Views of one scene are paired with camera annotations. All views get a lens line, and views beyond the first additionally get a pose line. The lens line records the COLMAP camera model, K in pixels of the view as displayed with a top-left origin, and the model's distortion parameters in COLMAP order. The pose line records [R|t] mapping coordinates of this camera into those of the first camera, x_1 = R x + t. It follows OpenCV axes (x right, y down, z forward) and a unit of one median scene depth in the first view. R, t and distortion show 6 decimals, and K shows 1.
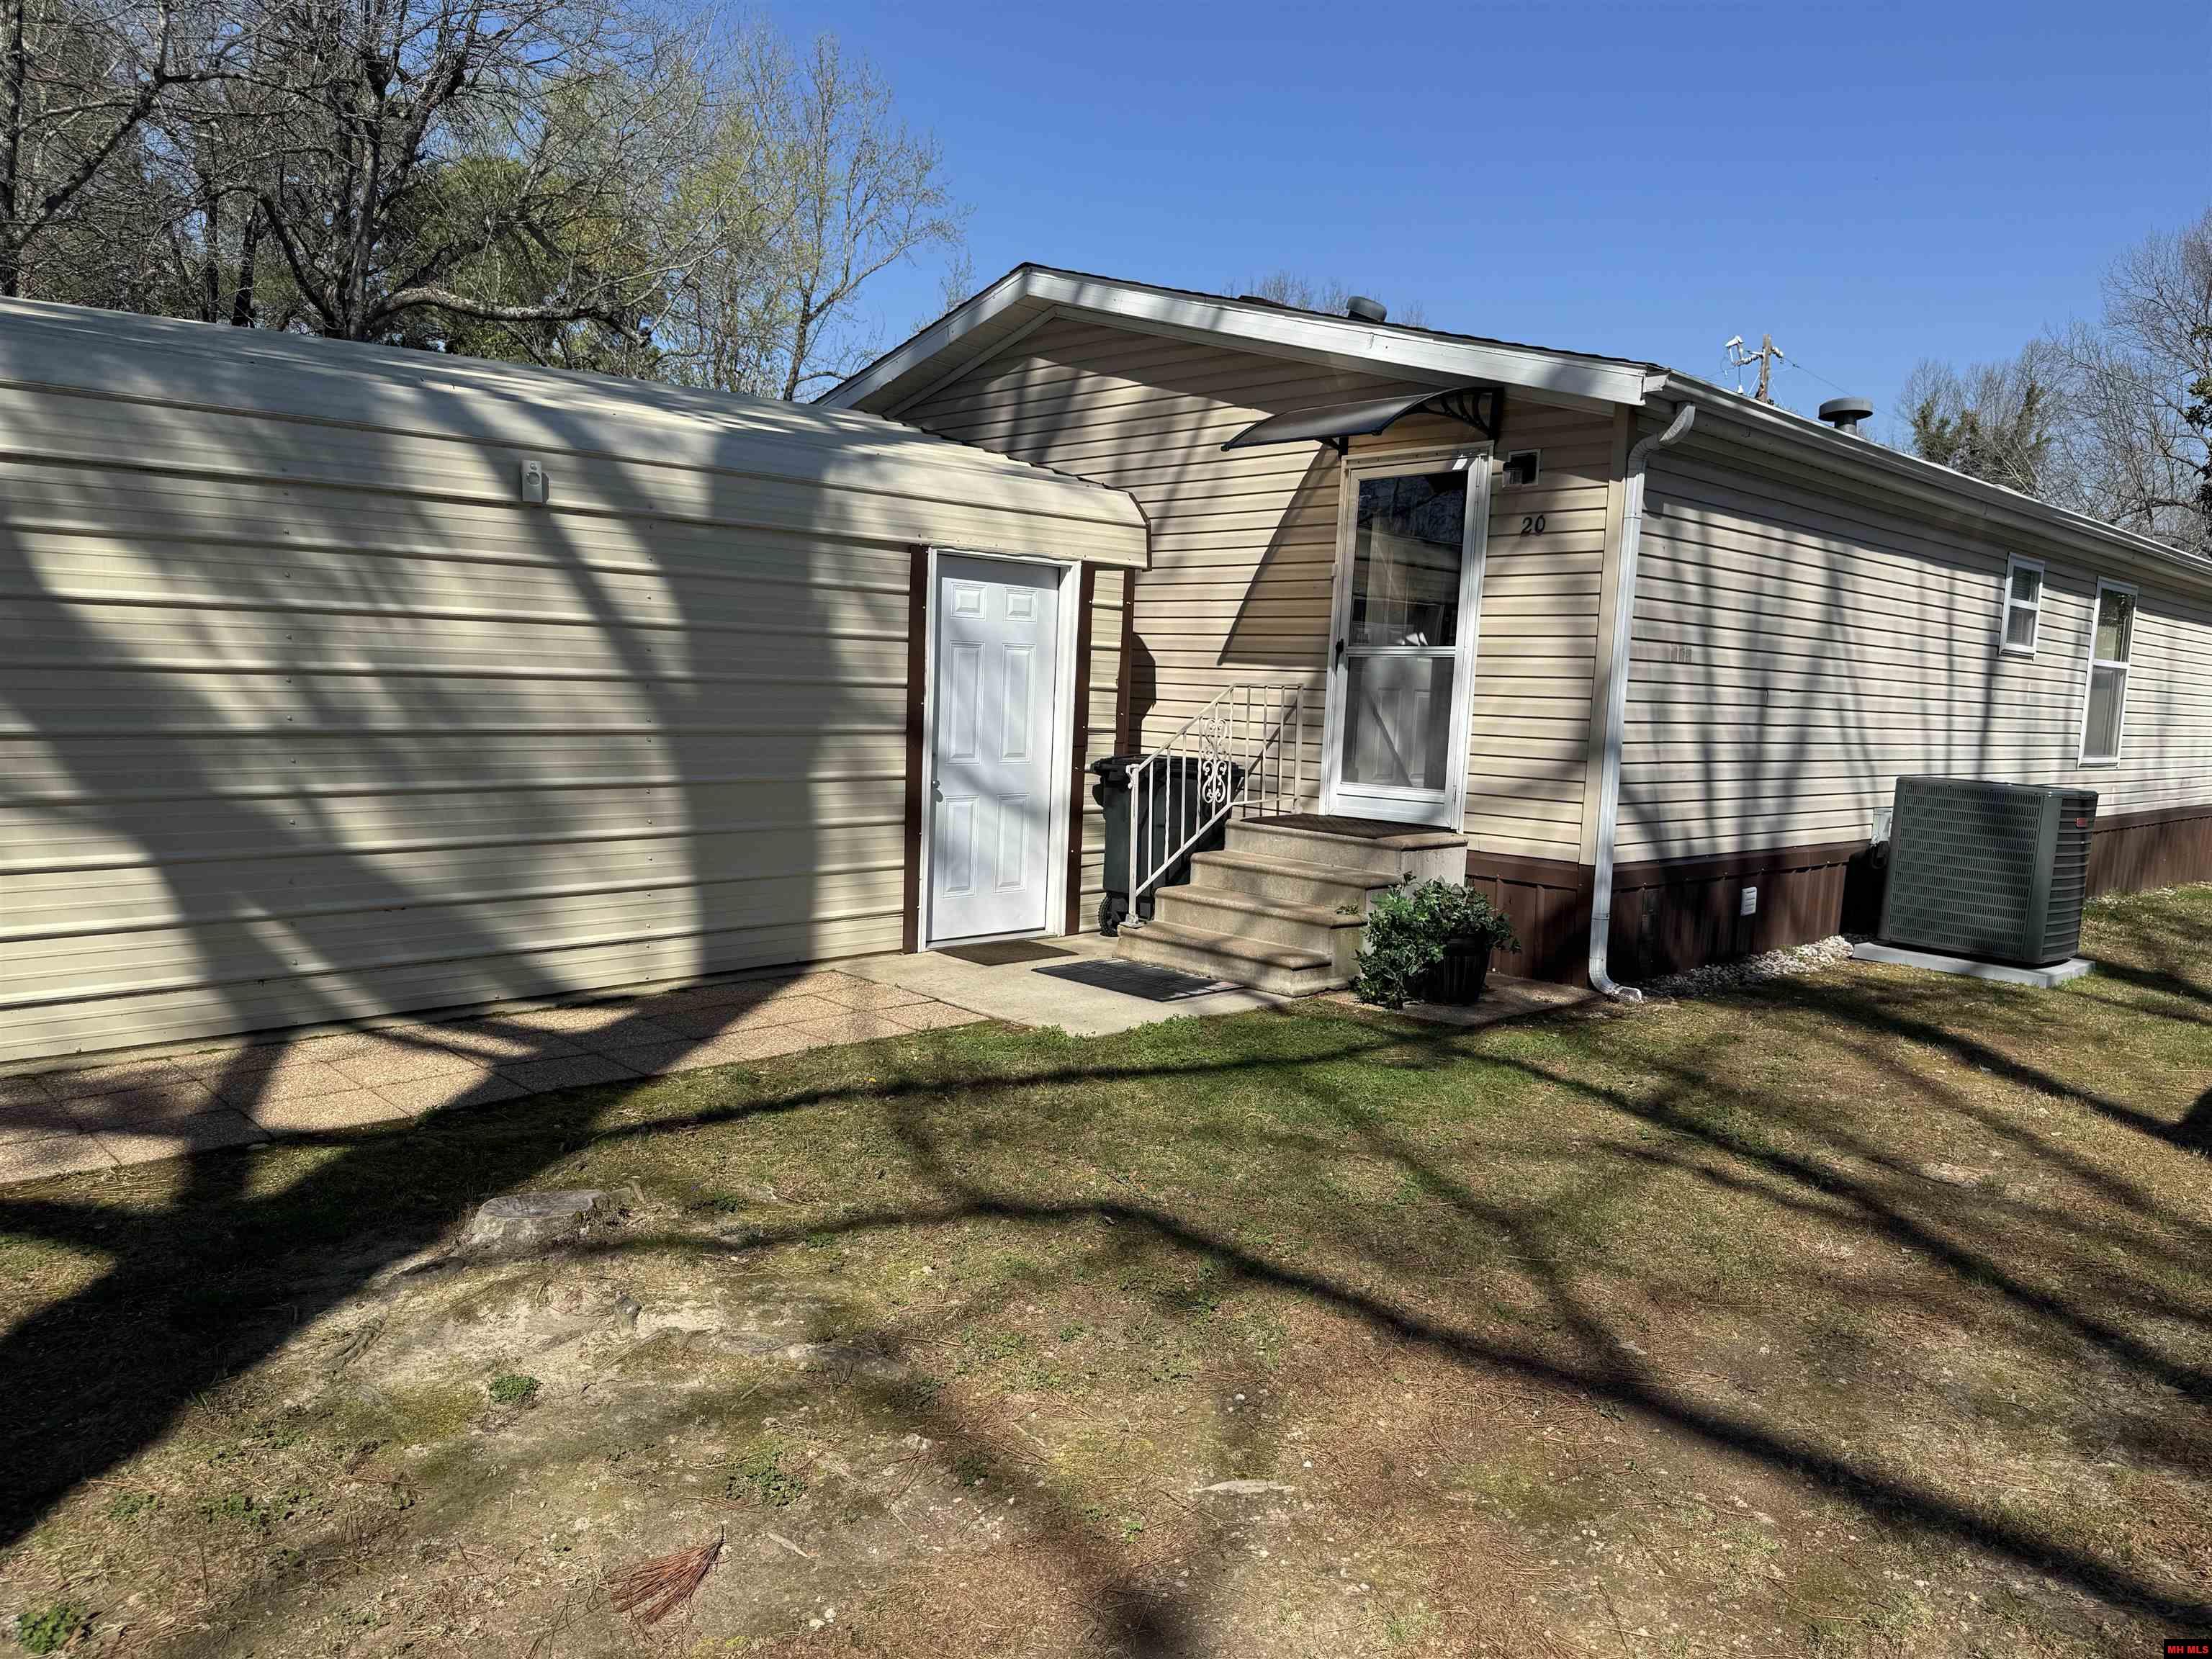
lens RADIAL K [[1555.1, 0, 1044.1], [0, 1555.1, 883.3], [0, 0, 1]] dist [0.071493, -0.085289]
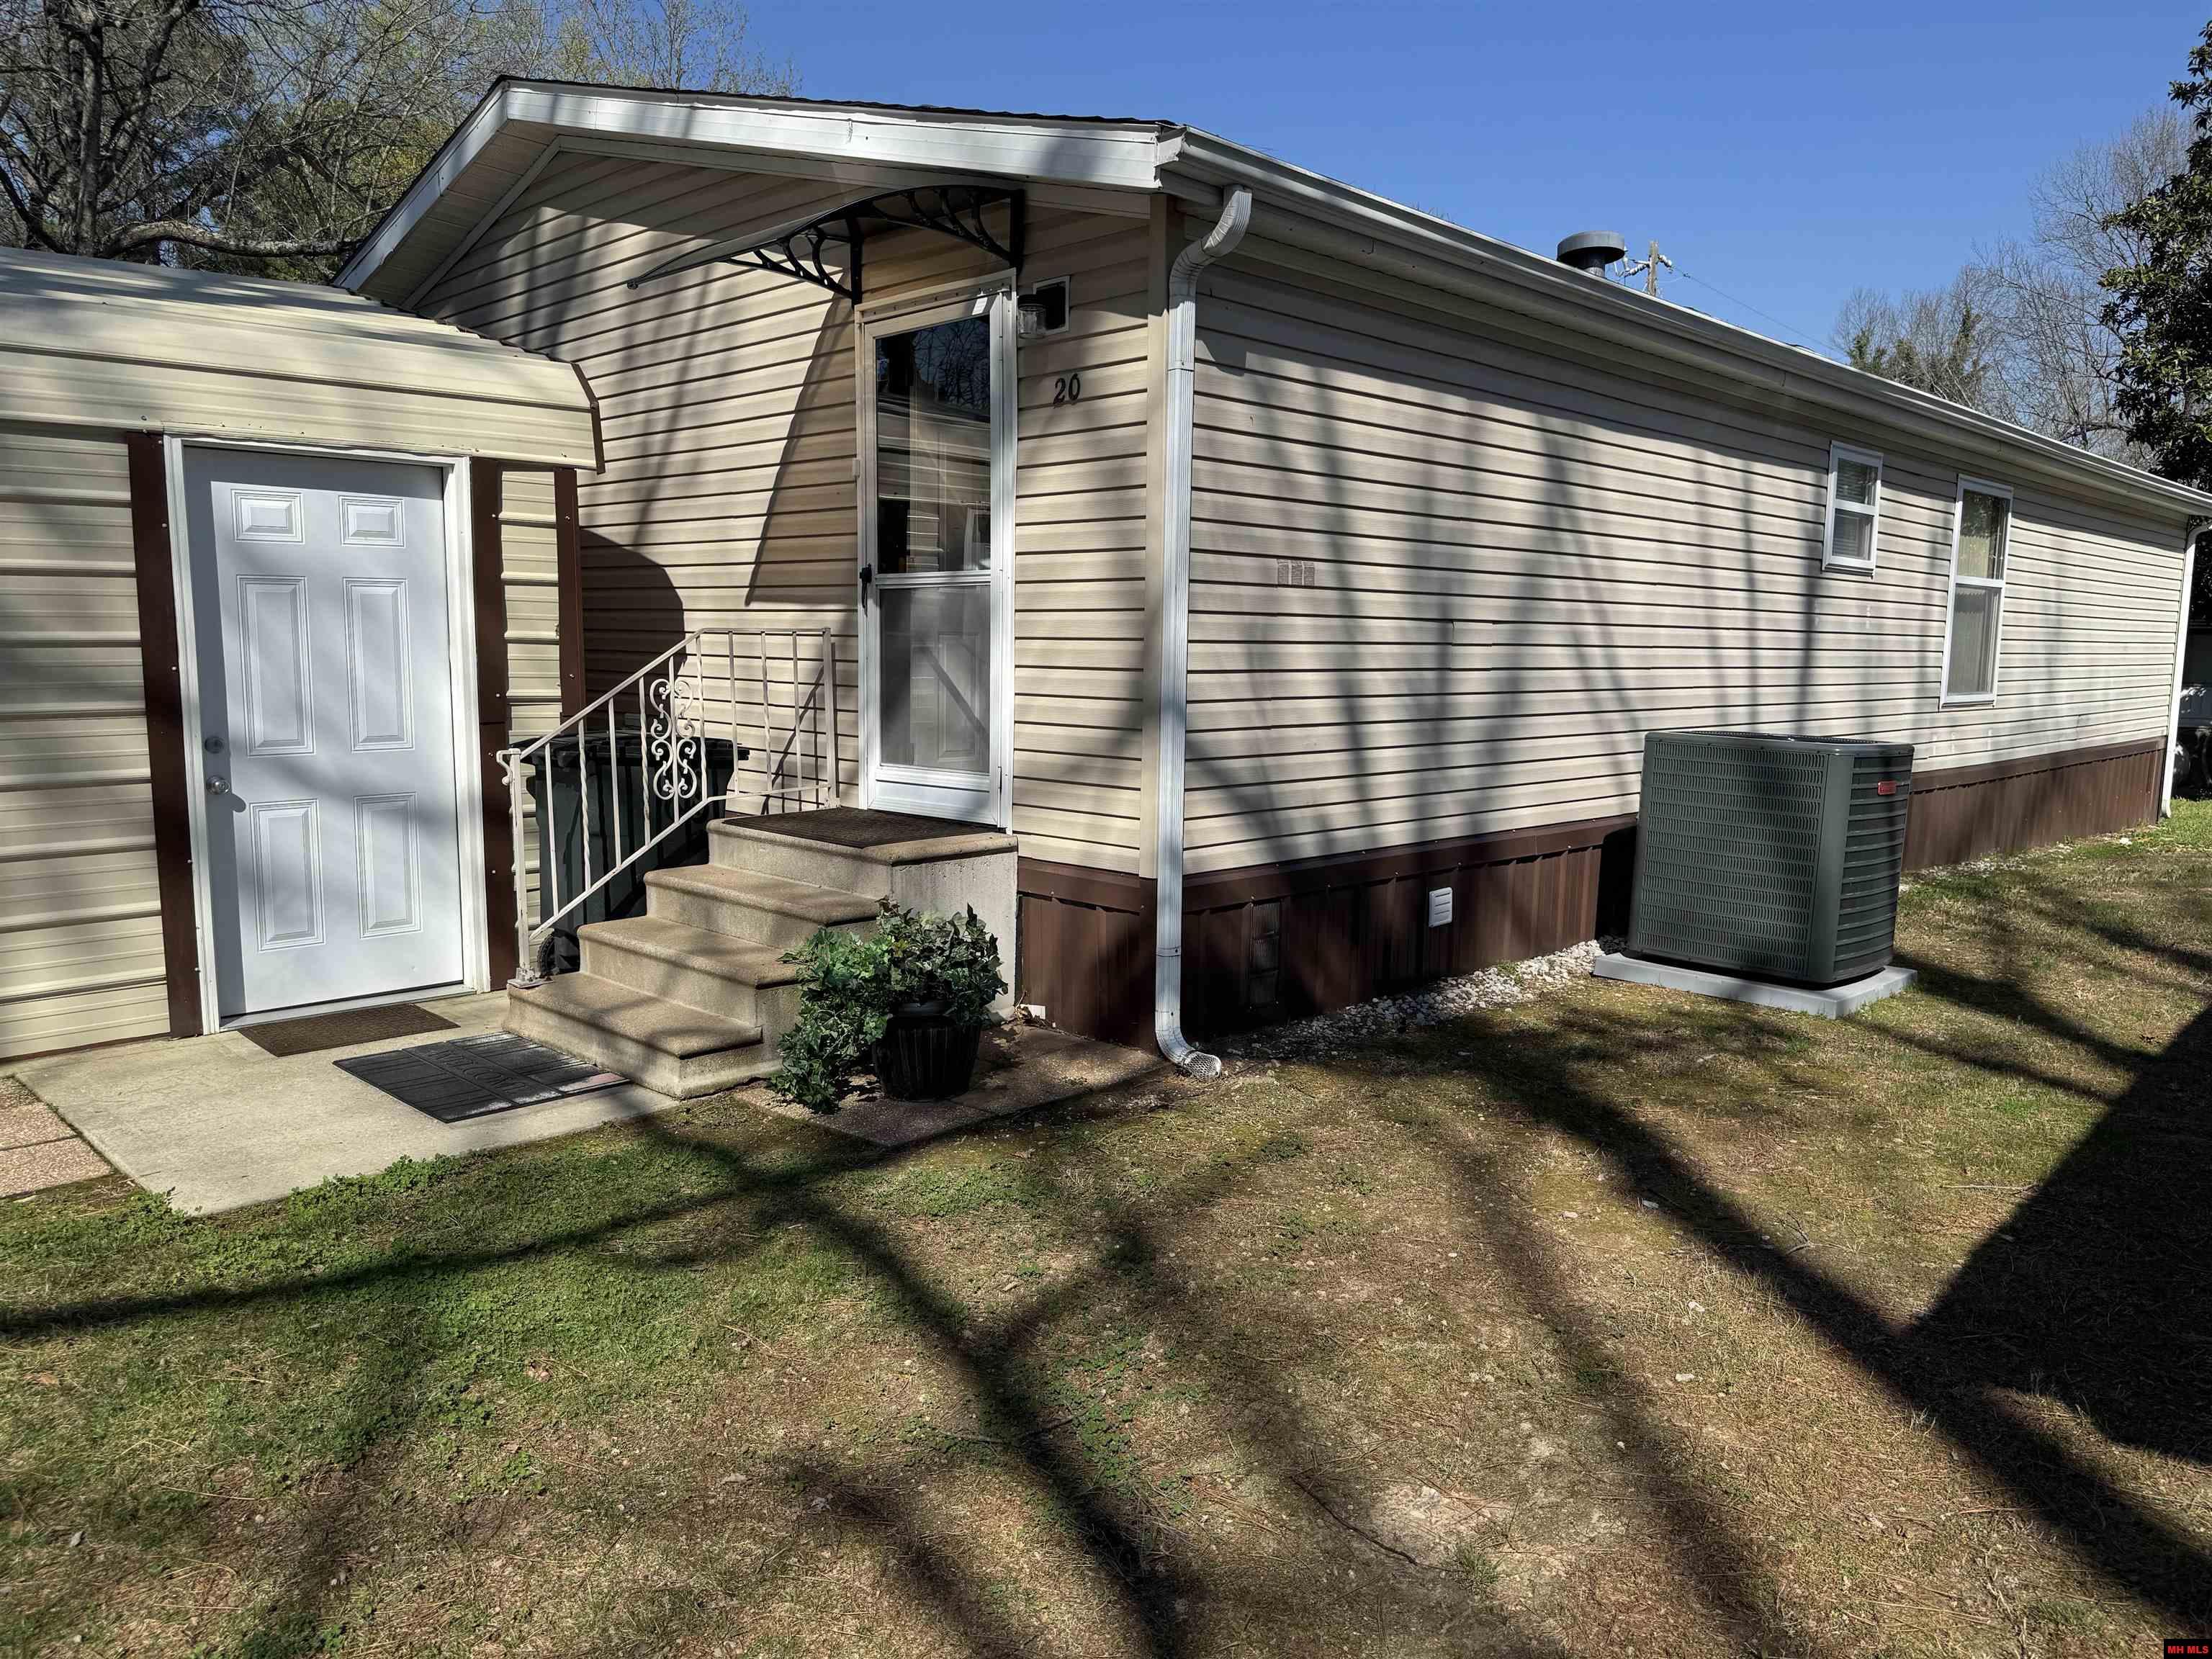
lens RADIAL K [[1555.1, 0, 1056.5], [0, 1555.1, 865.6], [0, 0, 1]] dist [0.071493, -0.085289]
pose [[0.999211, -0.031824, 0.023752, 0.263083], [0.031507, 0.999411, 0.013604, -0.025504], [-0.024171, -0.012845, 0.999625, 0.284706]]
